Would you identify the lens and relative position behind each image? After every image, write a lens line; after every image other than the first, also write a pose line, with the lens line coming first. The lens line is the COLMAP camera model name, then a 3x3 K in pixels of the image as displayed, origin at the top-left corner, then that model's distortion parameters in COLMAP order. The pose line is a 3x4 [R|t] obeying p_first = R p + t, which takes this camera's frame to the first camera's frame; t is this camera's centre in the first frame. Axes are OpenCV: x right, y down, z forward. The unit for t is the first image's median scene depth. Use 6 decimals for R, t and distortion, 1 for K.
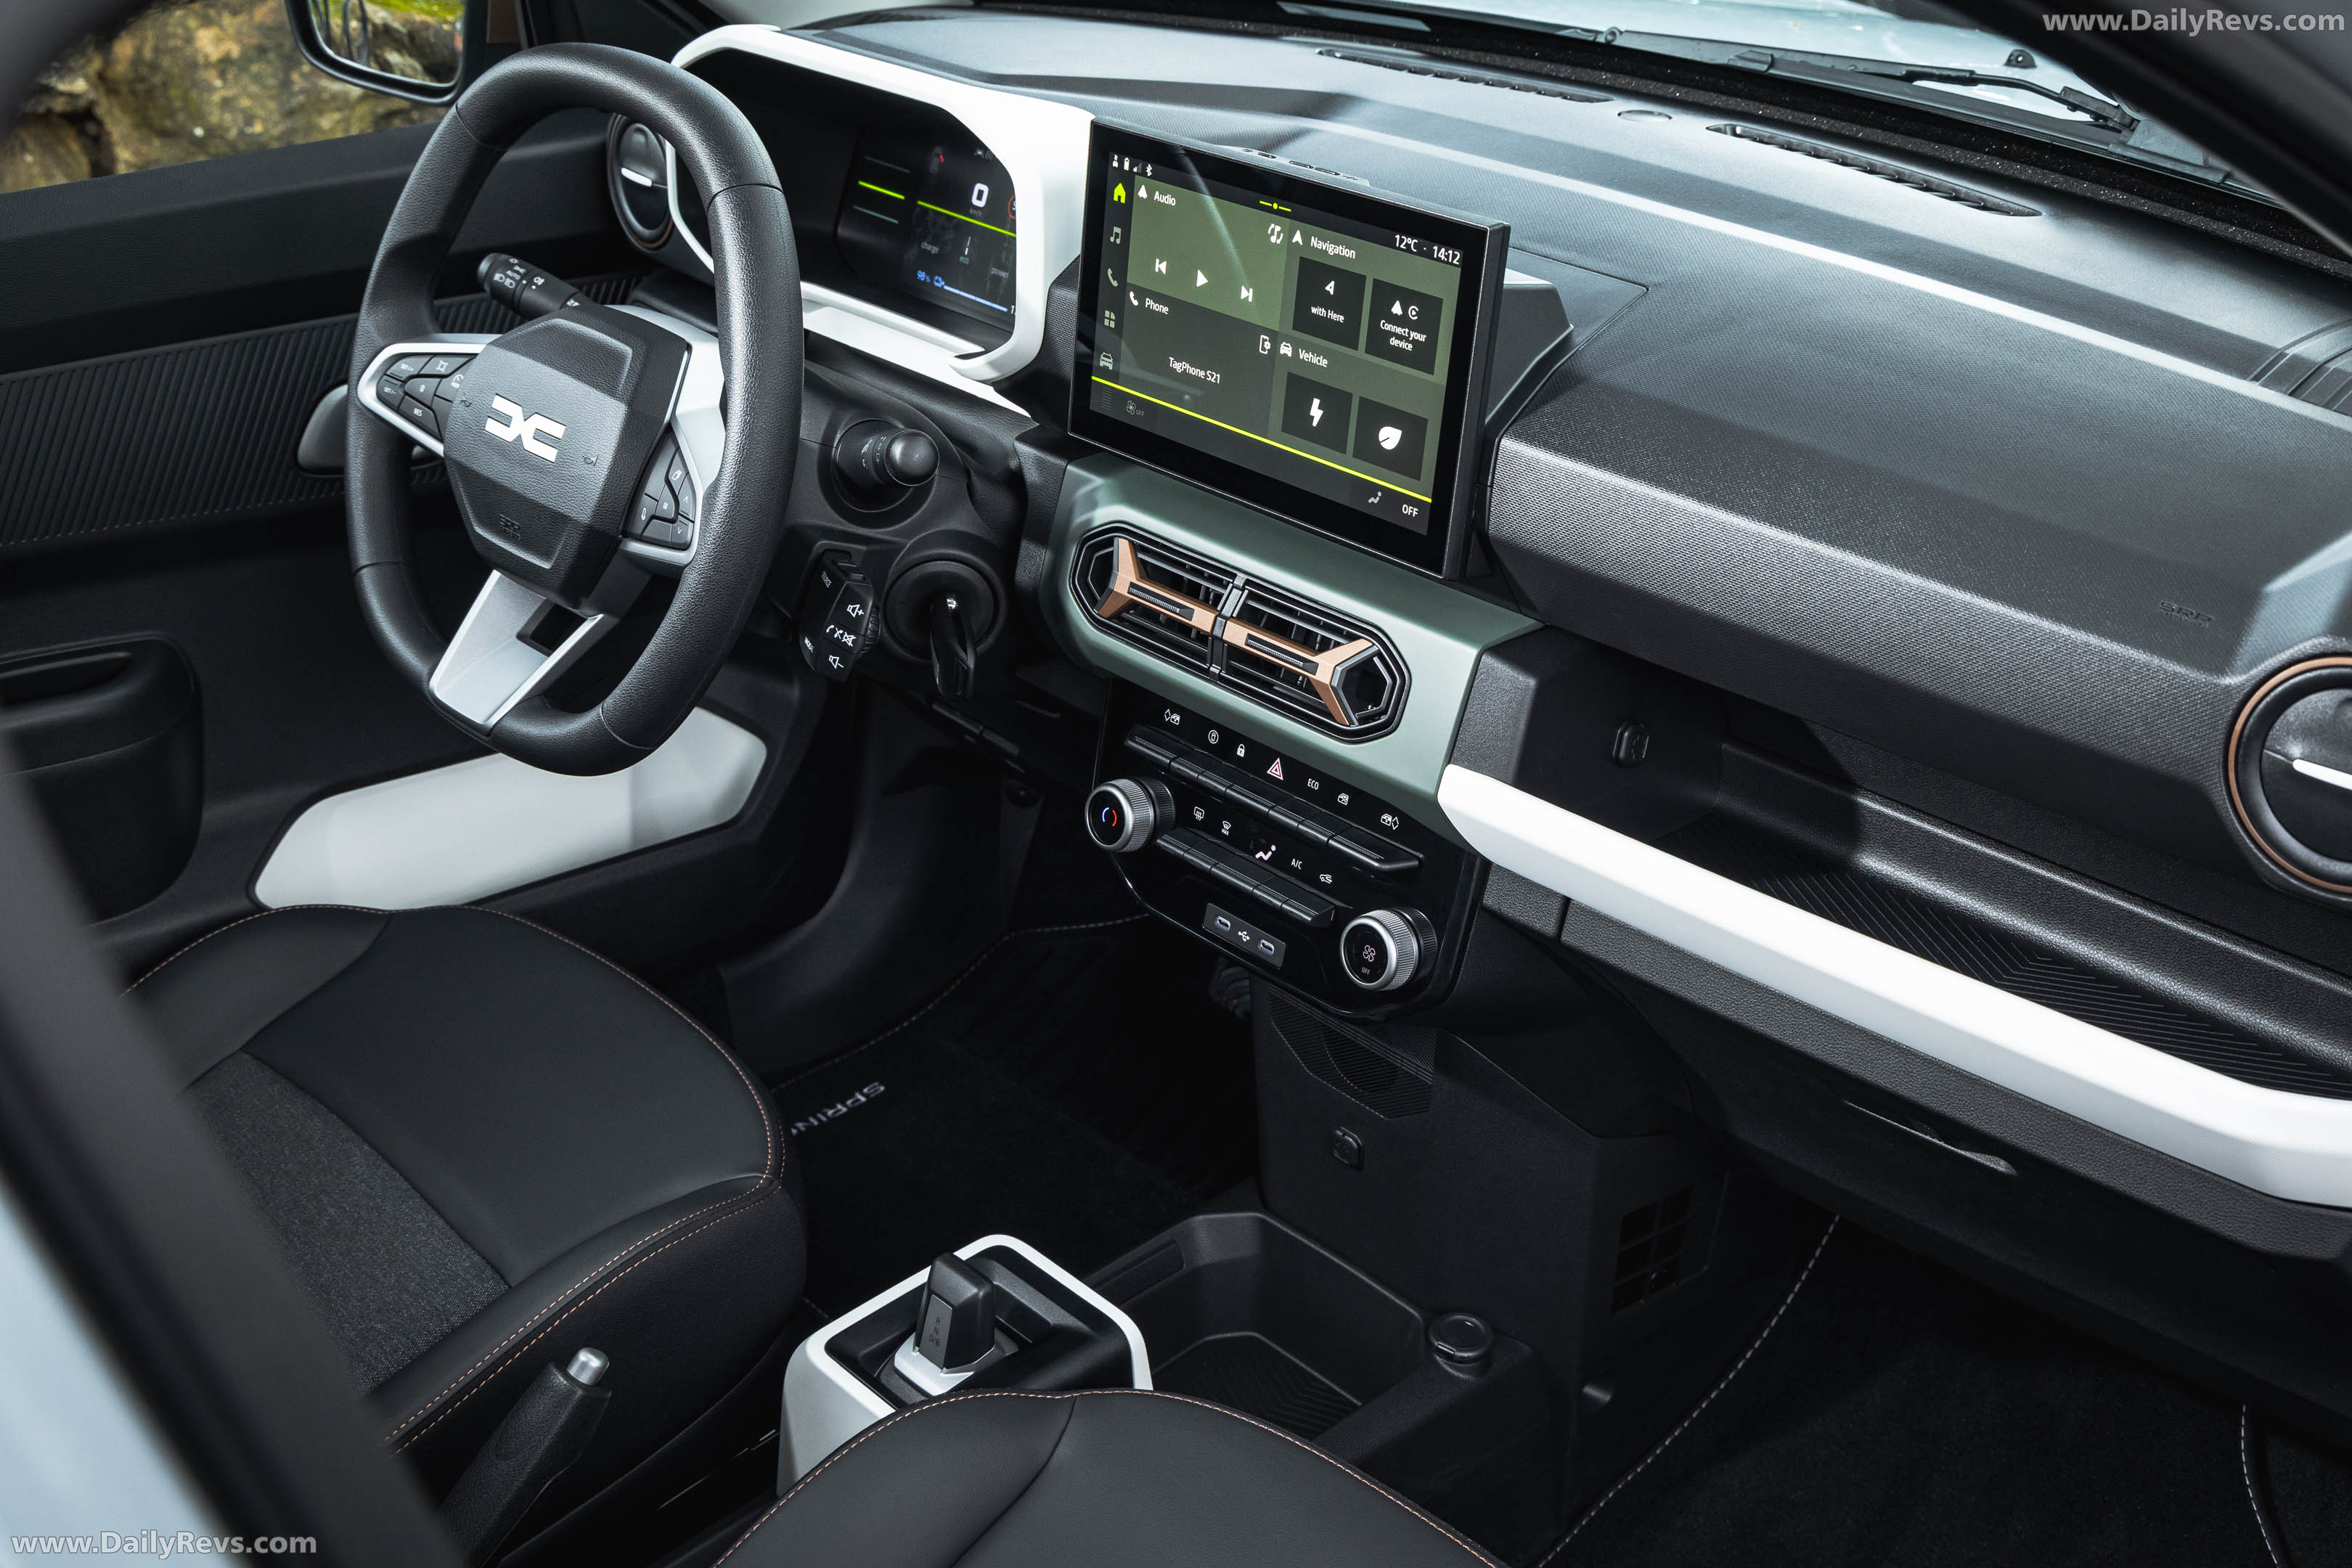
lens RADIAL K [[2626.9, 0, 1176.0], [0, 2626.9, 784.0], [0, 0, 1]] dist [0.015862, -0.009657]
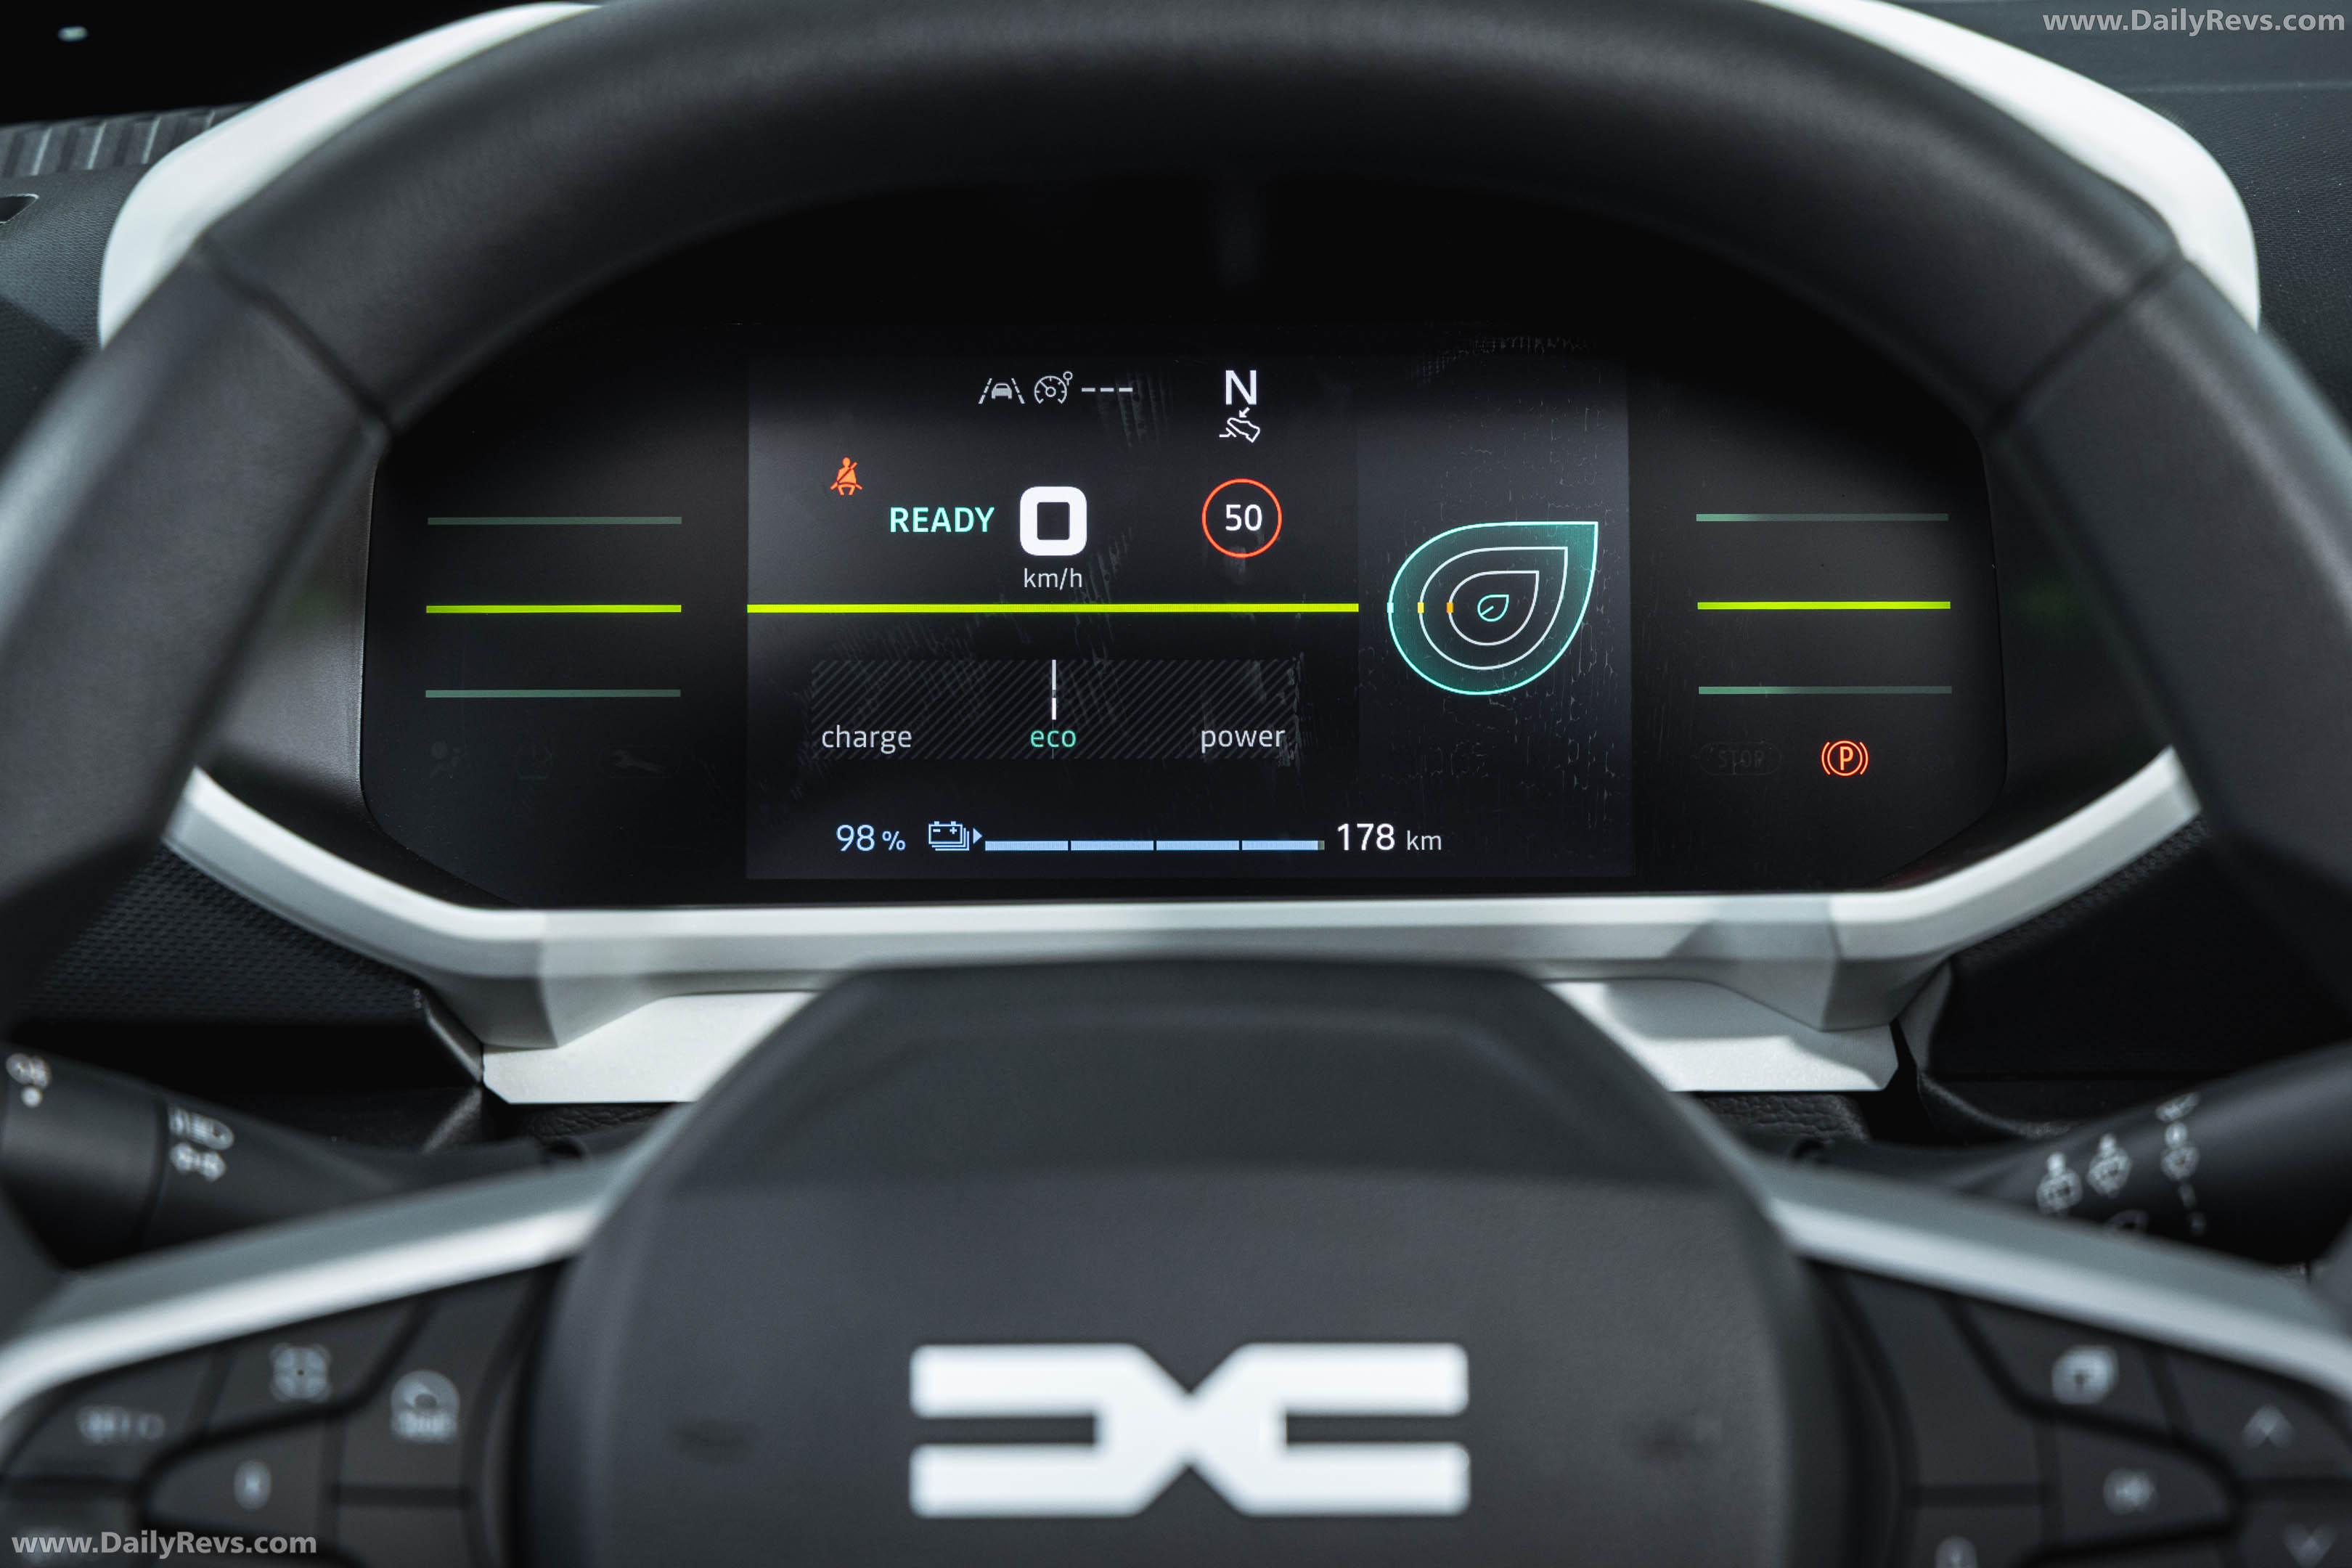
lens RADIAL K [[5871.2, 0, 1176.0], [0, 5871.2, 784.0], [0, 0, 1]] dist [-0.193152, -0.551184]
pose [[0.674414, -0.164694, 0.719751, -0.685476], [0.355228, 0.926948, -0.120747, -0.138066], [-0.647286, 0.337109, 0.683651, 0.679402]]
